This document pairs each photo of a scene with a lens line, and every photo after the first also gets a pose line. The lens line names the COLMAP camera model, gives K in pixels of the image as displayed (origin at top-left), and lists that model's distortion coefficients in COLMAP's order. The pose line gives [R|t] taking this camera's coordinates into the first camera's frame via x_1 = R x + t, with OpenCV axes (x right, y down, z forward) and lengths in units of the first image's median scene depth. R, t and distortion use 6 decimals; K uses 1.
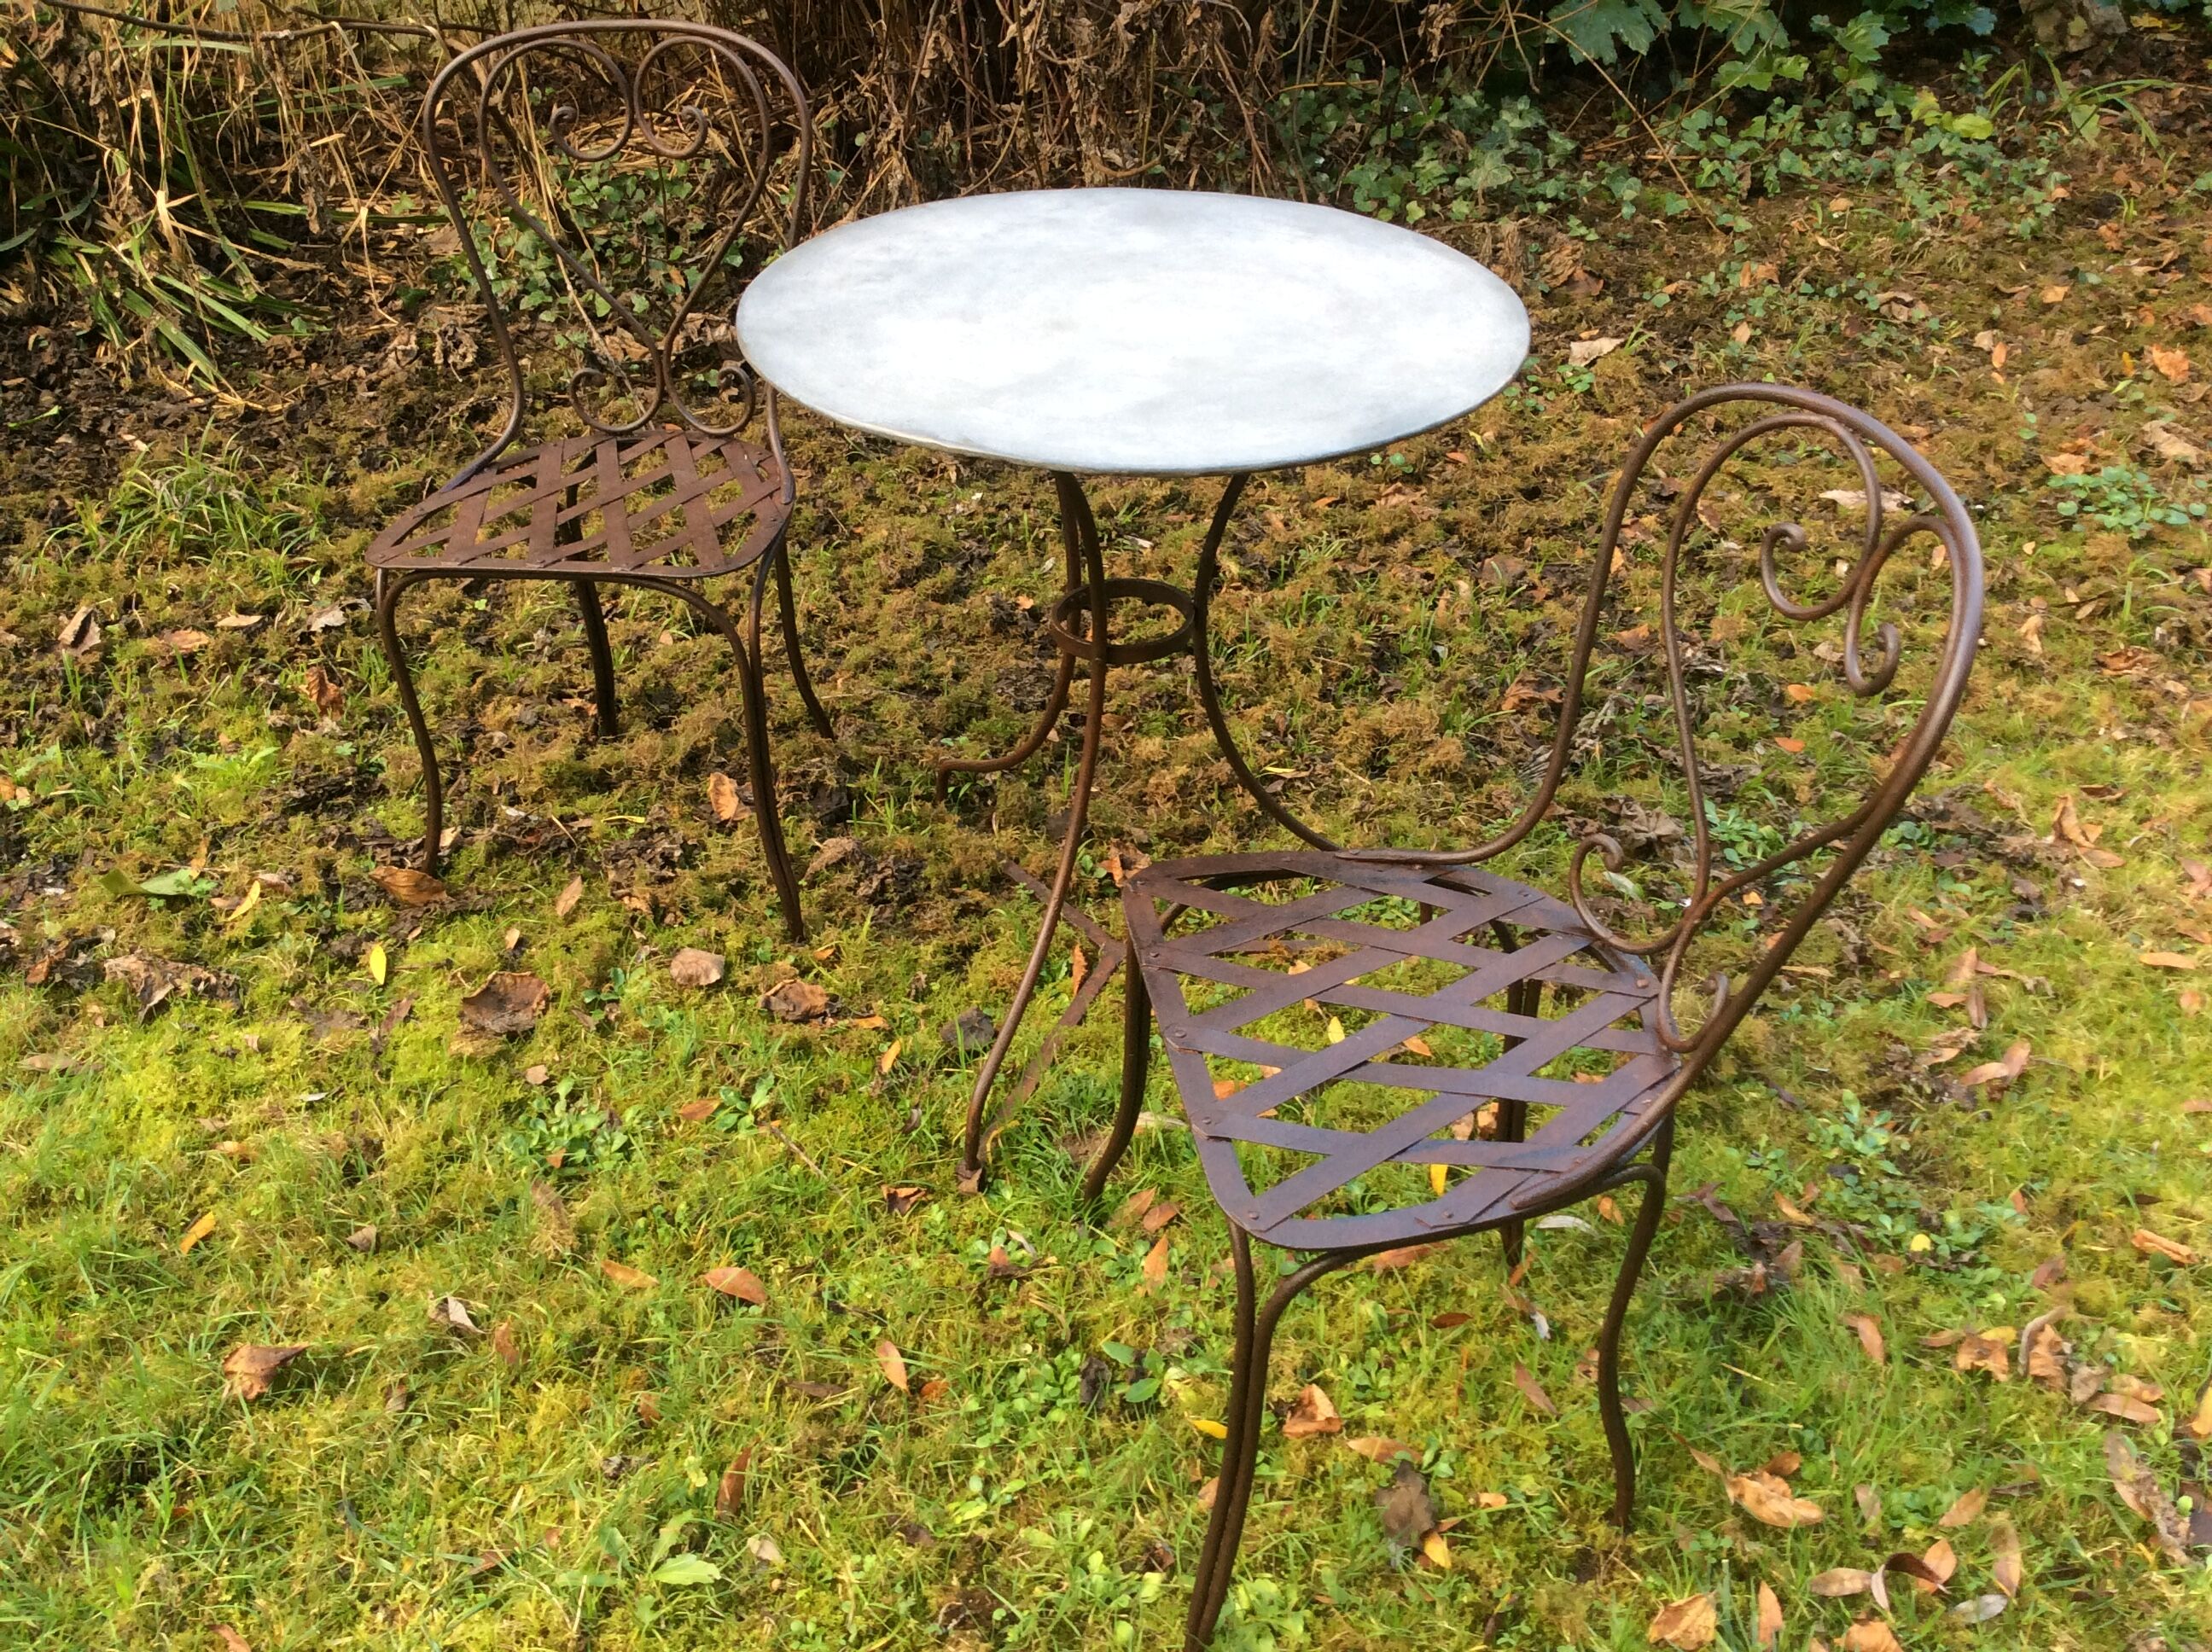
lens RADIAL K [[2080.7, 0, 1105.8], [0, 2080.7, 826.6], [0, 0, 1]] dist [0.034659, 0.000000]
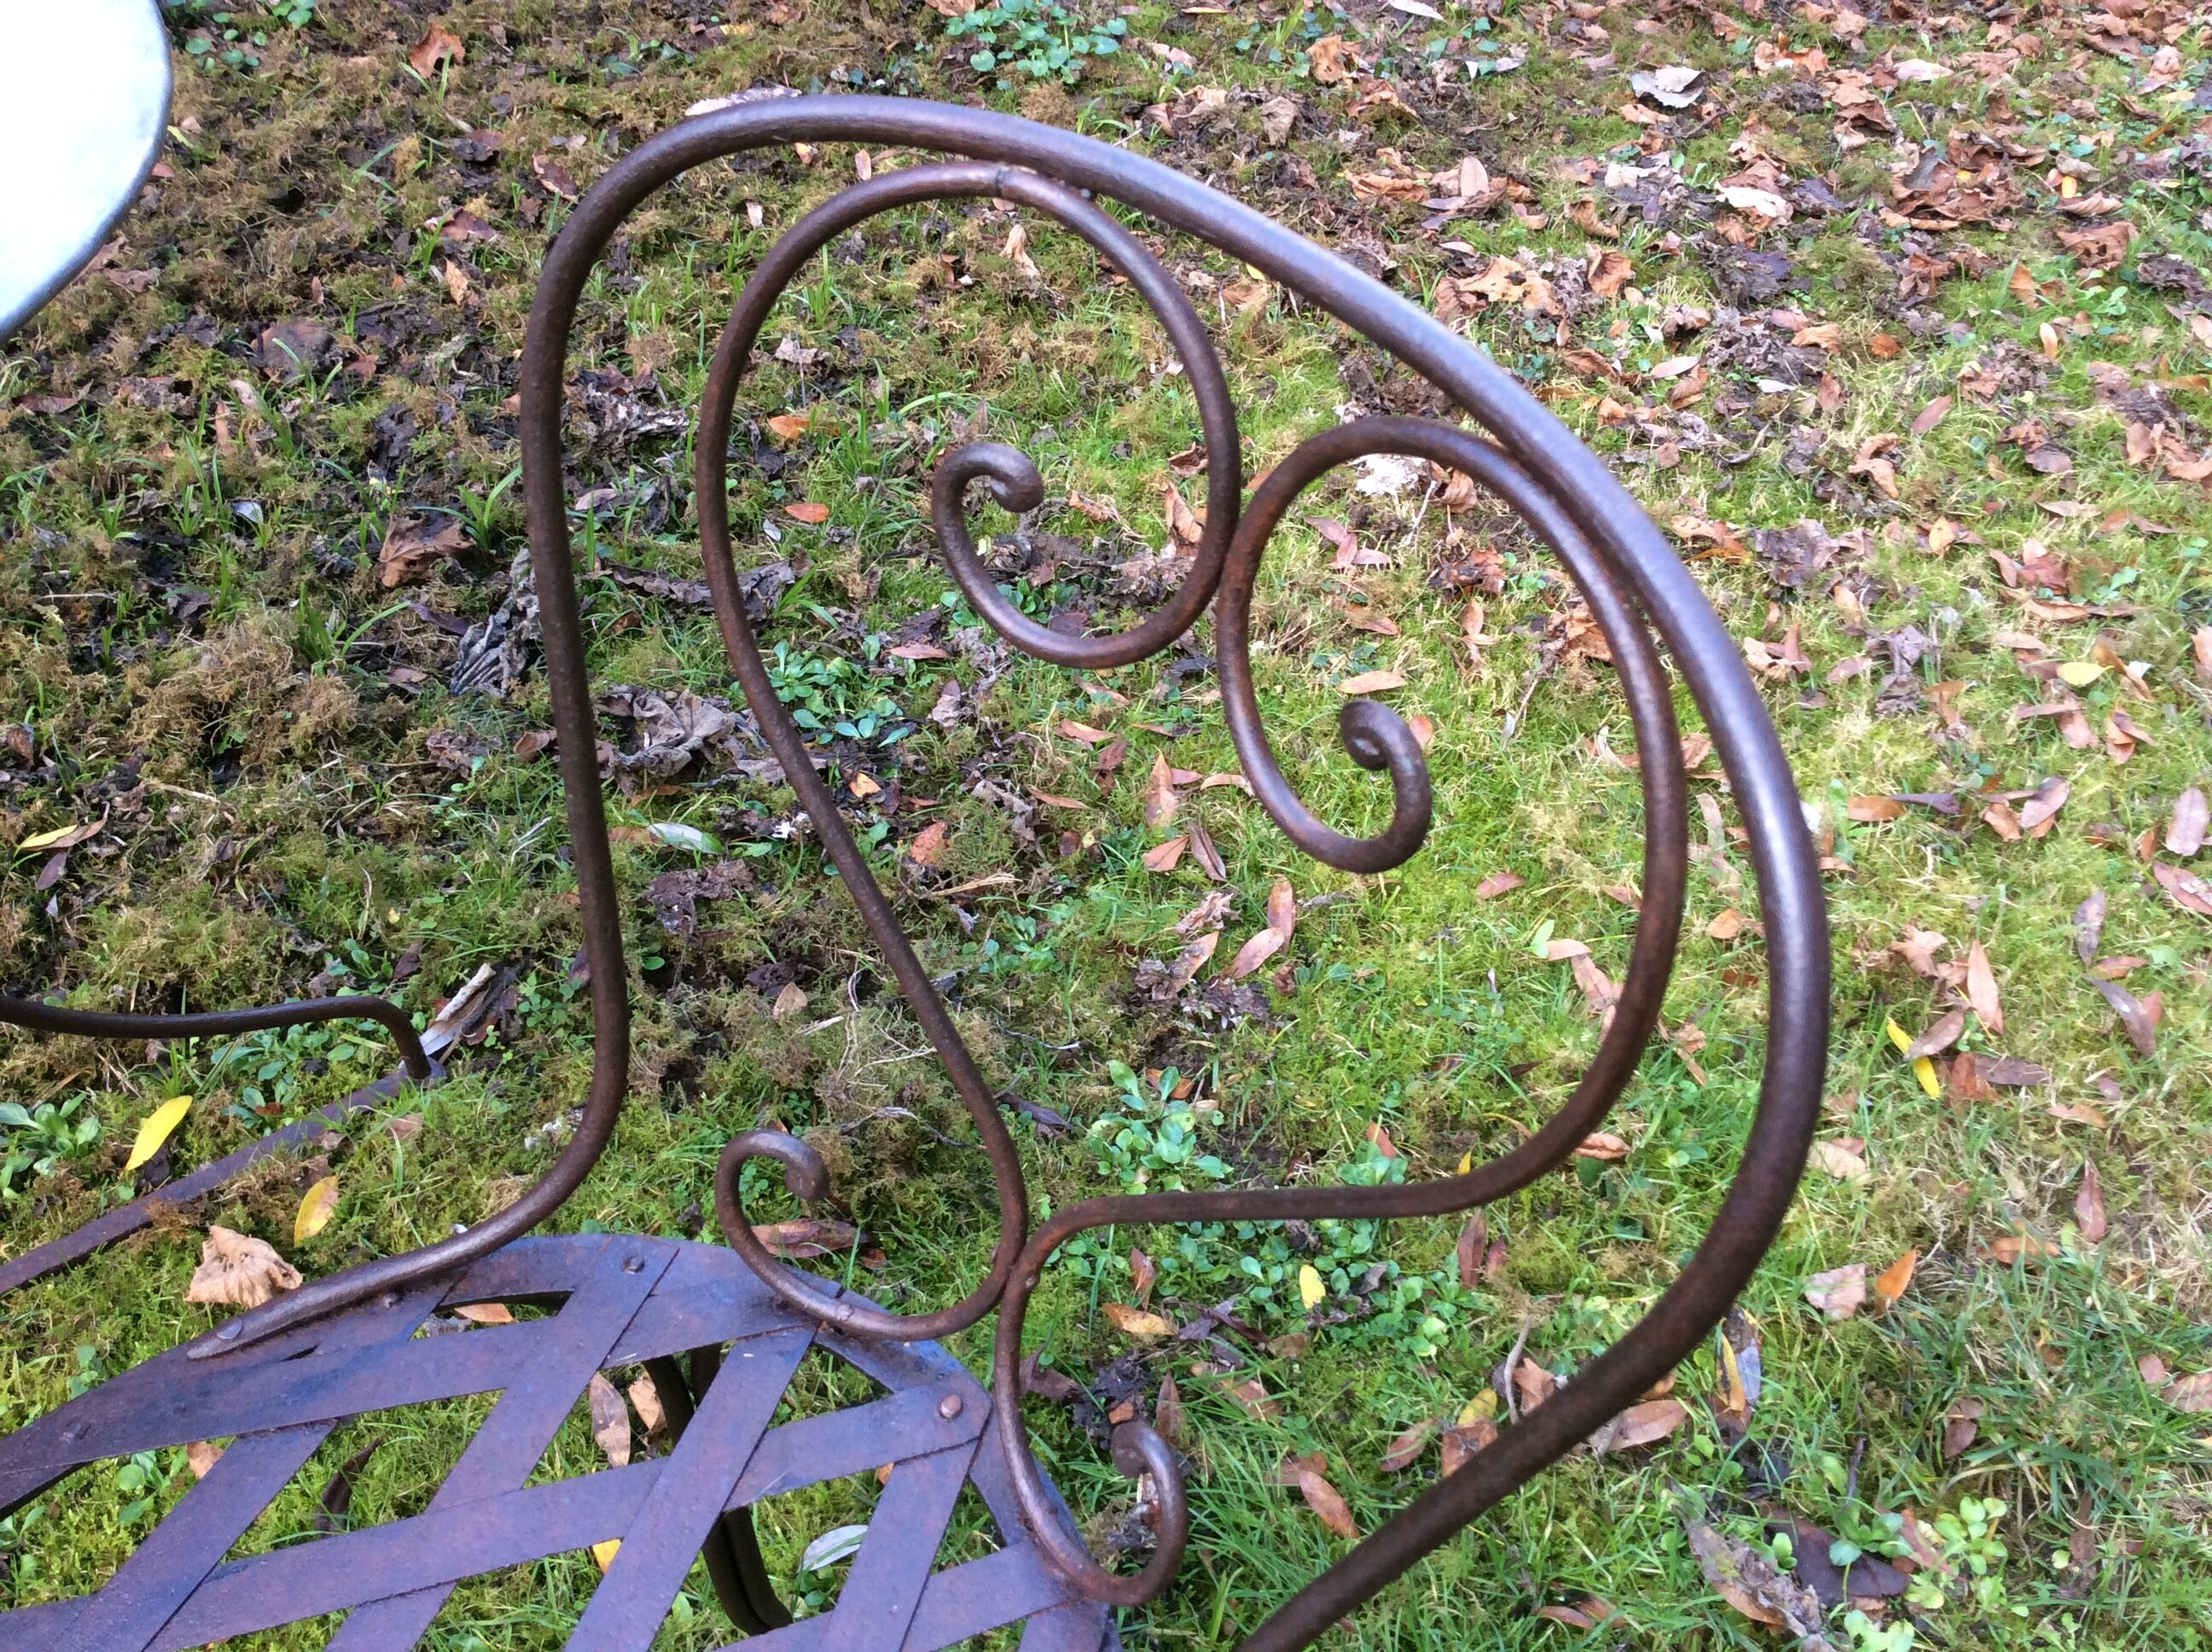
lens RADIAL K [[2080.7, 0, 1110.9], [0, 2080.7, 823.6], [0, 0, 1]] dist [0.034659, 0.000000]
pose [[0.825917, -0.370639, 0.424840, 0.068065], [0.281399, 0.923969, 0.259030, -0.083326], [-0.488545, -0.094388, 0.867418, 0.297024]]
